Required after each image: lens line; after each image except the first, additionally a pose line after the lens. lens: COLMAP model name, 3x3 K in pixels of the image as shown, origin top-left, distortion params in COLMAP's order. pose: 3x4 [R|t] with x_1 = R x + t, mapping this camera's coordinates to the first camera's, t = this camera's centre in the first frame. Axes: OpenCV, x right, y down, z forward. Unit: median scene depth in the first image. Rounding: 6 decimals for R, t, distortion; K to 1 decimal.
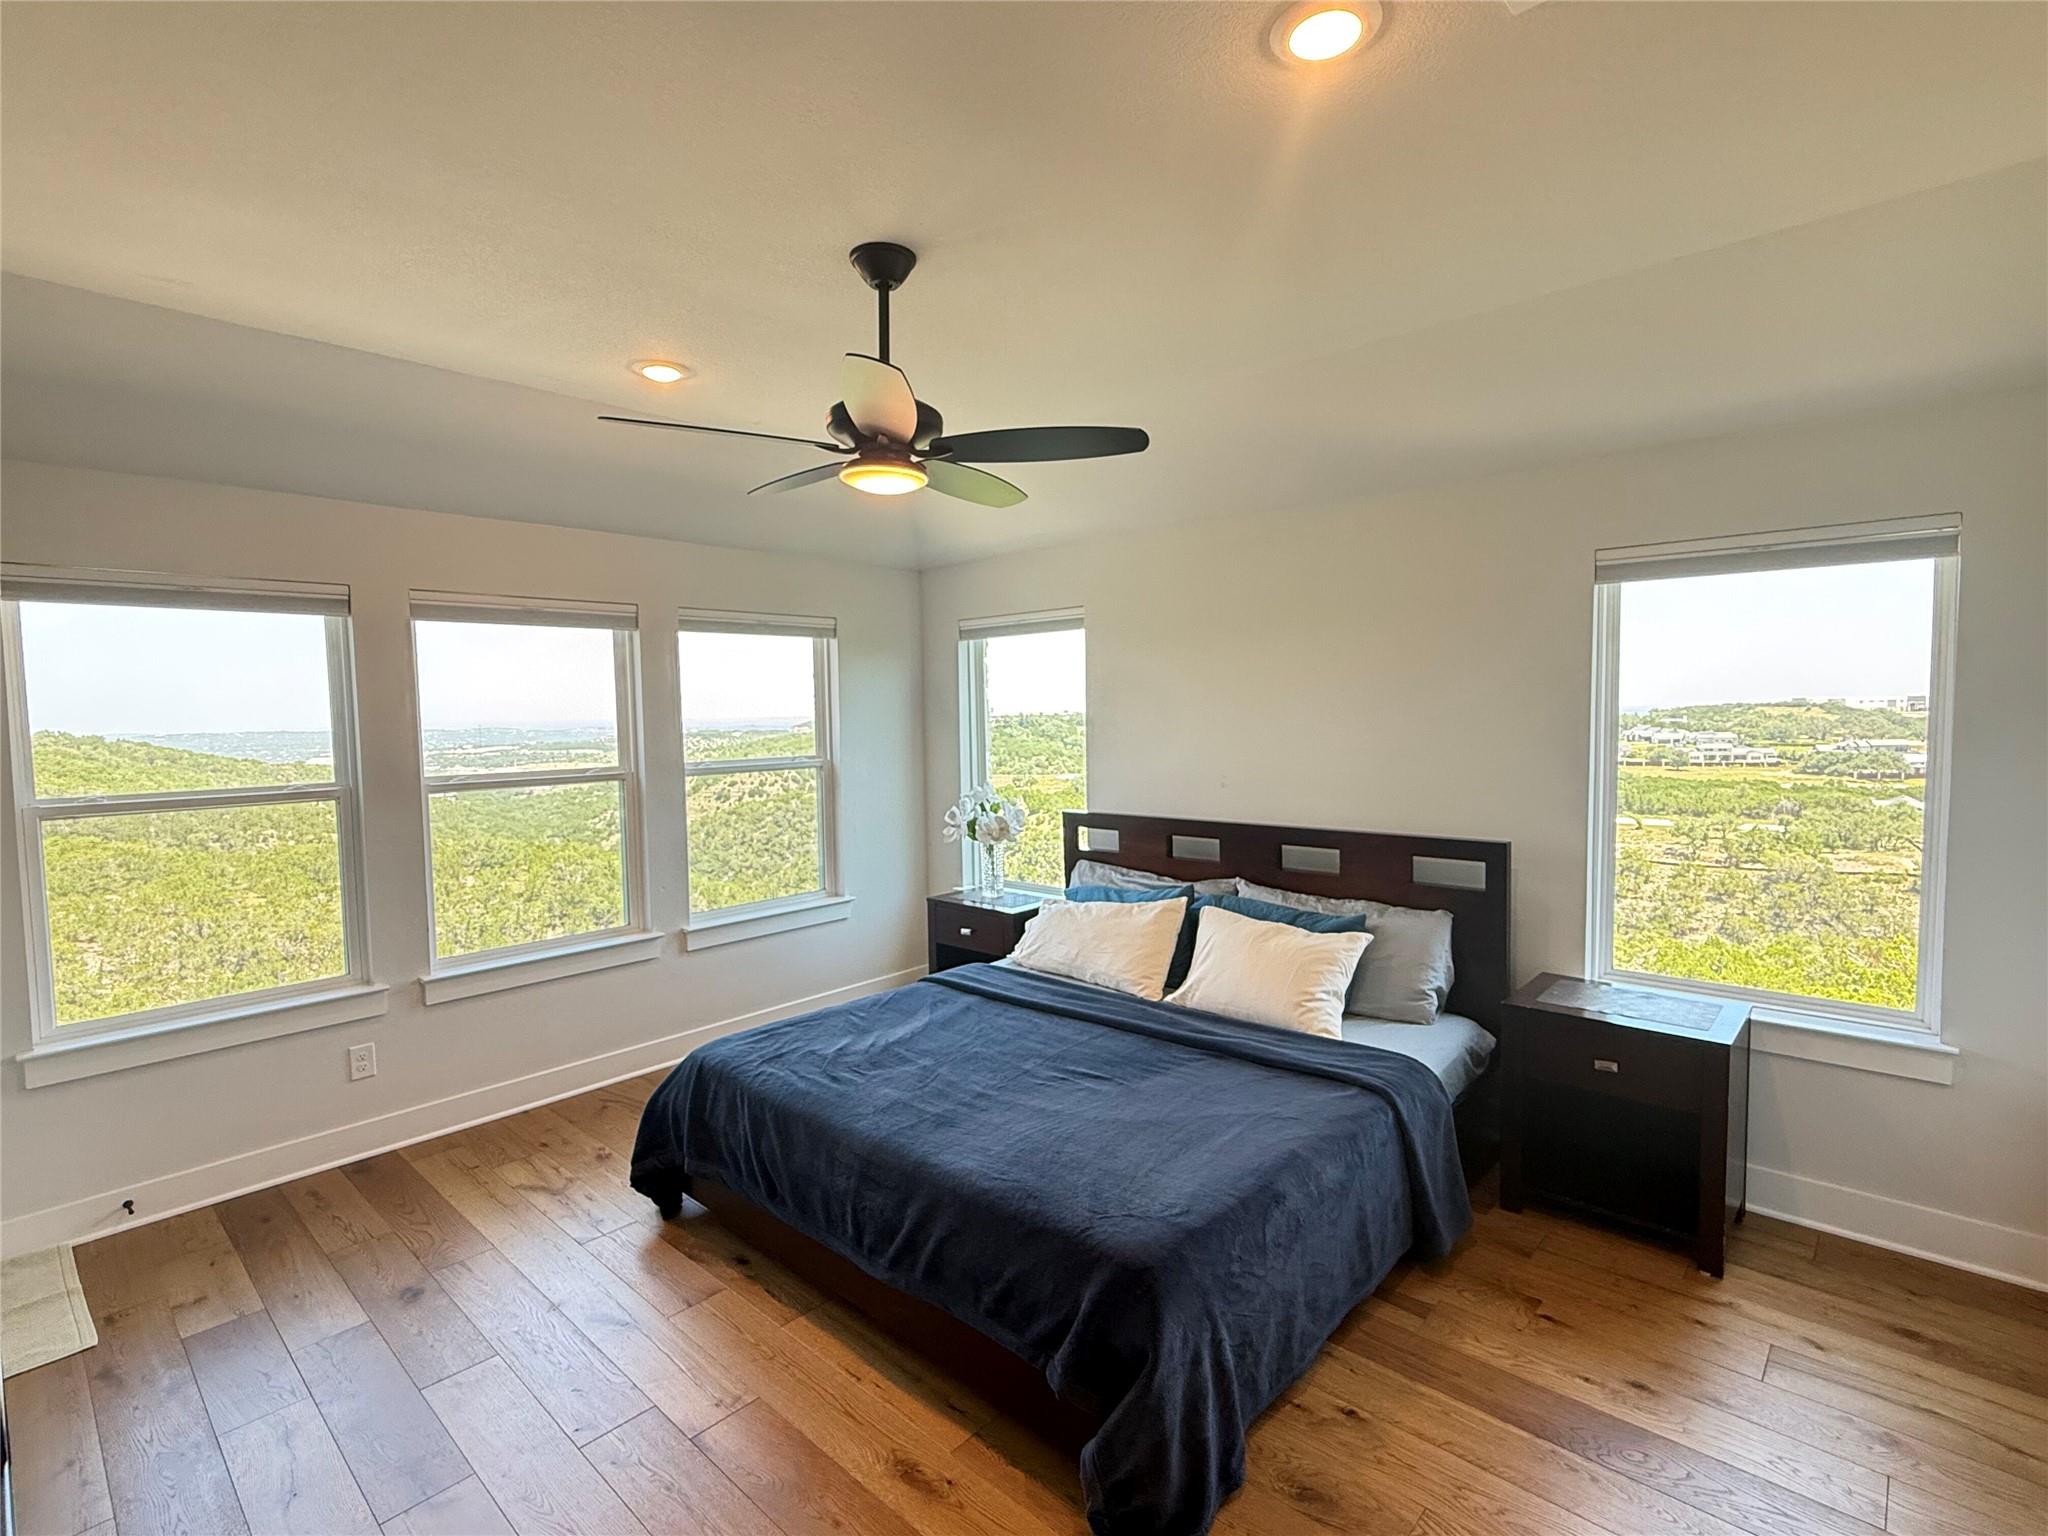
lens RADIAL K [[977.9, 0, 1024.0], [0, 977.9, 768.0], [0, 0, 1]] dist [0.001424, 0.000254]
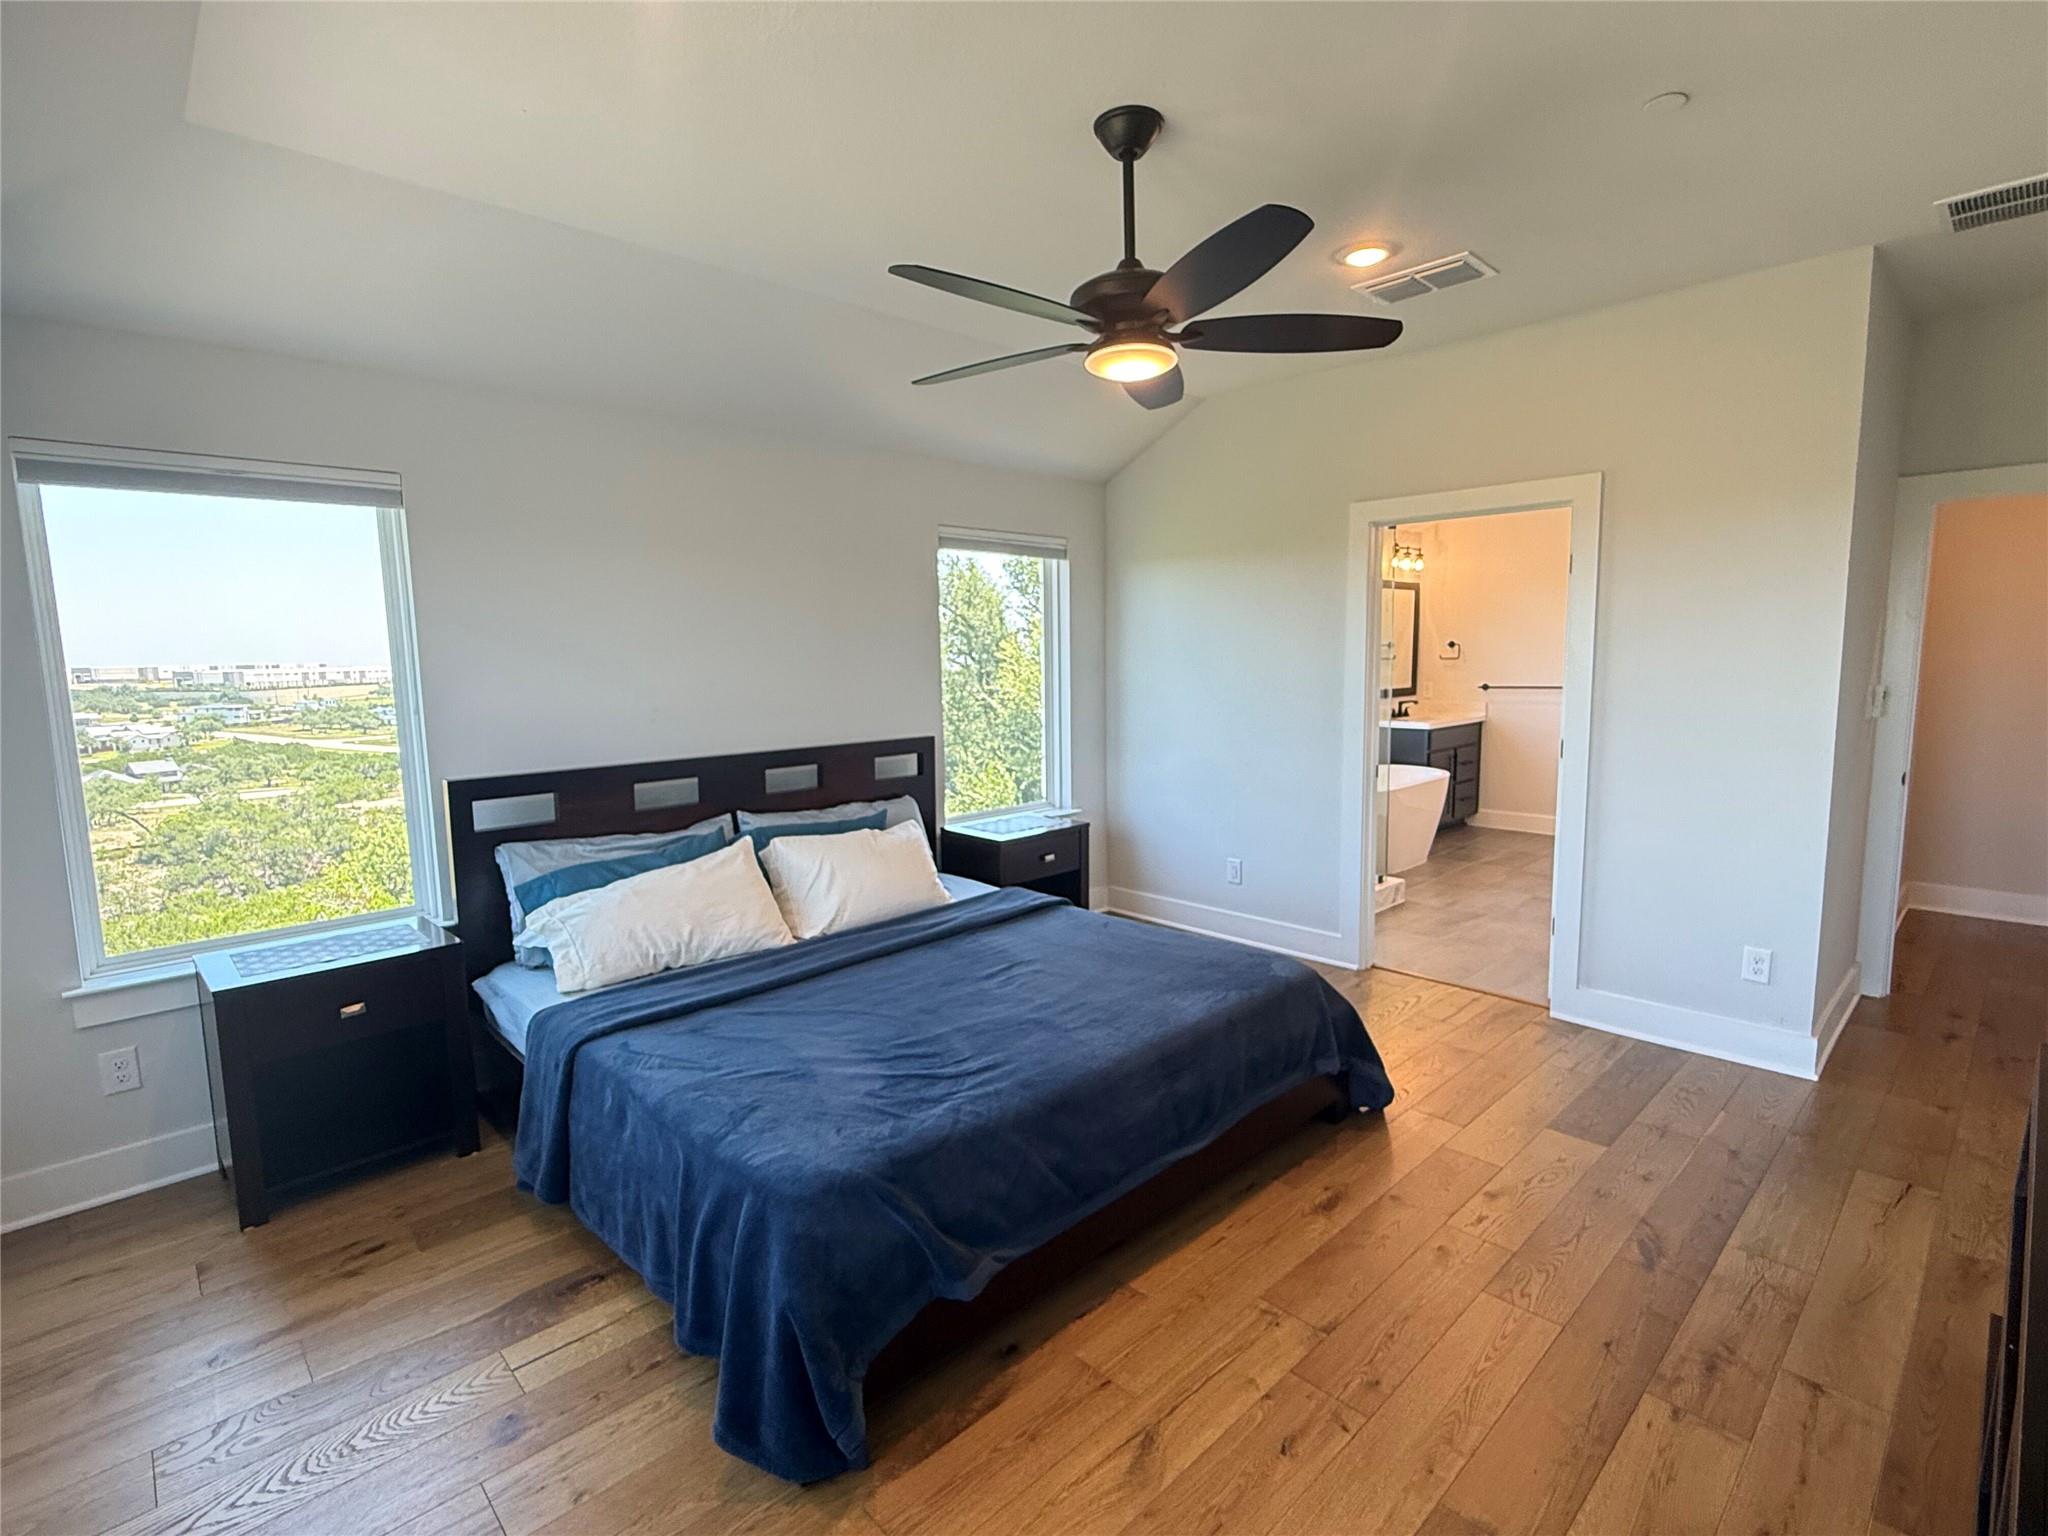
lens RADIAL K [[977.9, 0, 1024.0], [0, 977.9, 768.0], [0, 0, 1]] dist [0.001424, 0.000254]
pose [[0.062371, -0.101901, 0.992837, -0.744685], [0.074627, 0.992466, 0.097175, -0.001271], [-0.995259, 0.068031, 0.069506, 0.695648]]
